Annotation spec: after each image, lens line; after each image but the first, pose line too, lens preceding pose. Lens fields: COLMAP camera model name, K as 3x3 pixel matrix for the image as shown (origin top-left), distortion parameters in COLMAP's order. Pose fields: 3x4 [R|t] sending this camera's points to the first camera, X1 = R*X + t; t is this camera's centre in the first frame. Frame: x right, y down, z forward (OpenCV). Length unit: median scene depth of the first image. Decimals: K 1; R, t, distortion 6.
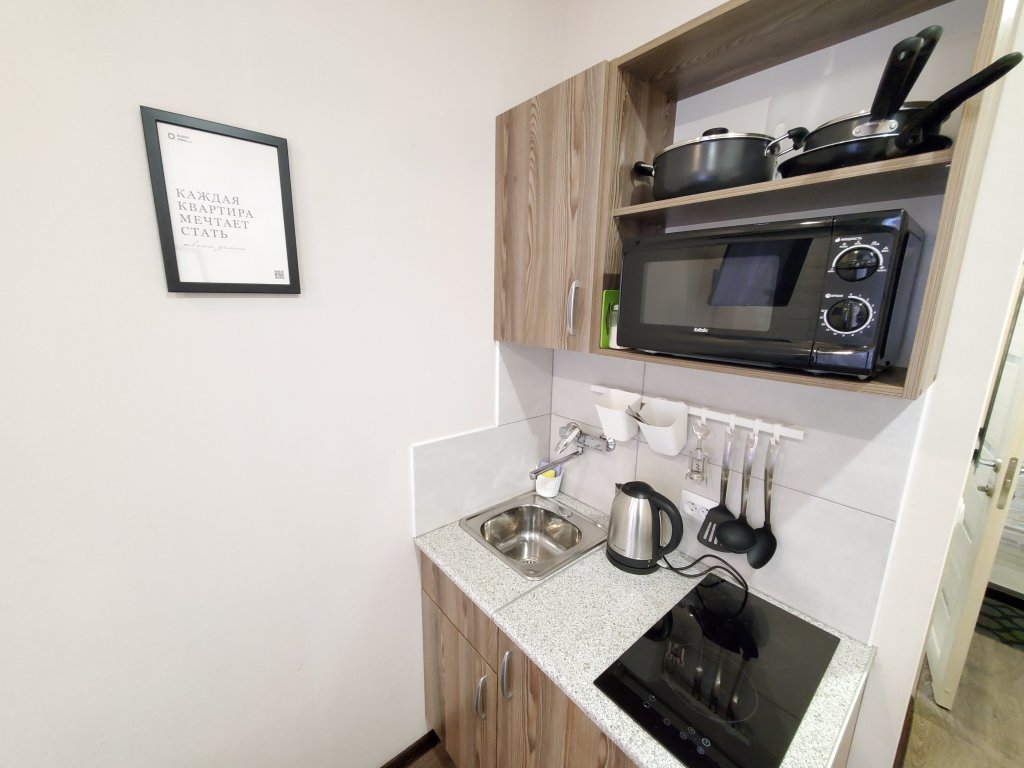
lens RADIAL K [[415.2, 0, 512.0], [0, 415.2, 384.0], [0, 0, 1]] dist [-0.001788, -0.000174]
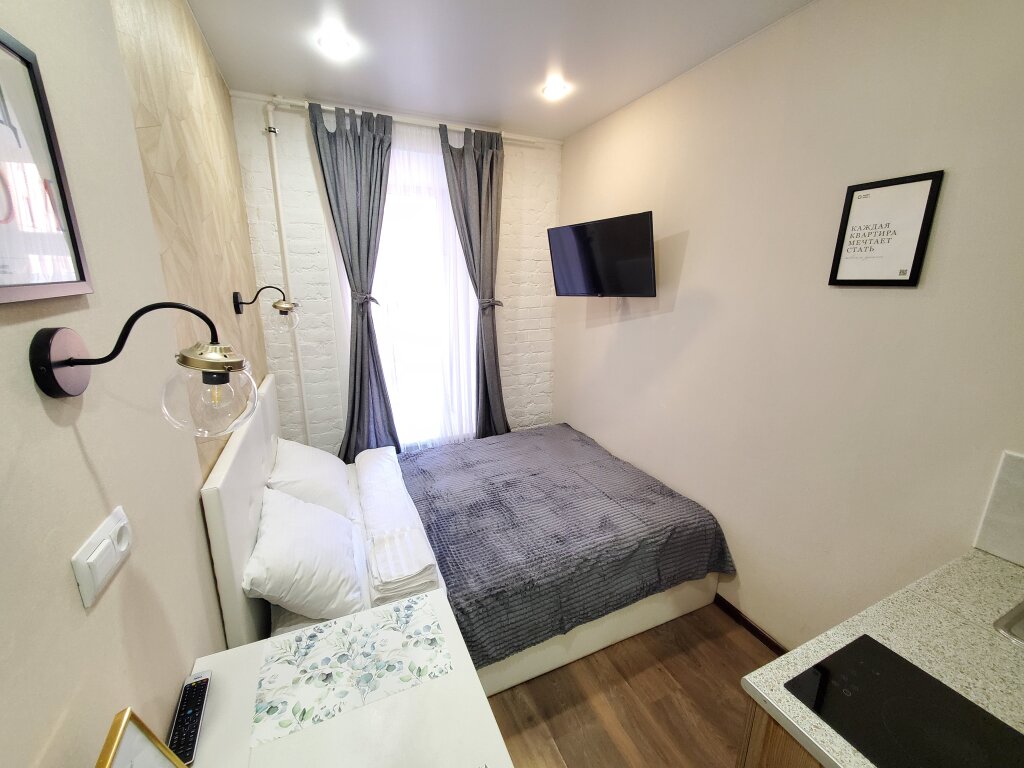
lens RADIAL K [[415.2, 0, 512.0], [0, 415.2, 384.0], [0, 0, 1]] dist [-0.001788, -0.000174]
pose [[-0.264092, 0.222811, -0.938409, 1.296185], [-0.214169, 0.935114, 0.282301, -0.026818], [0.940418, 0.275532, -0.199237, 0.155504]]
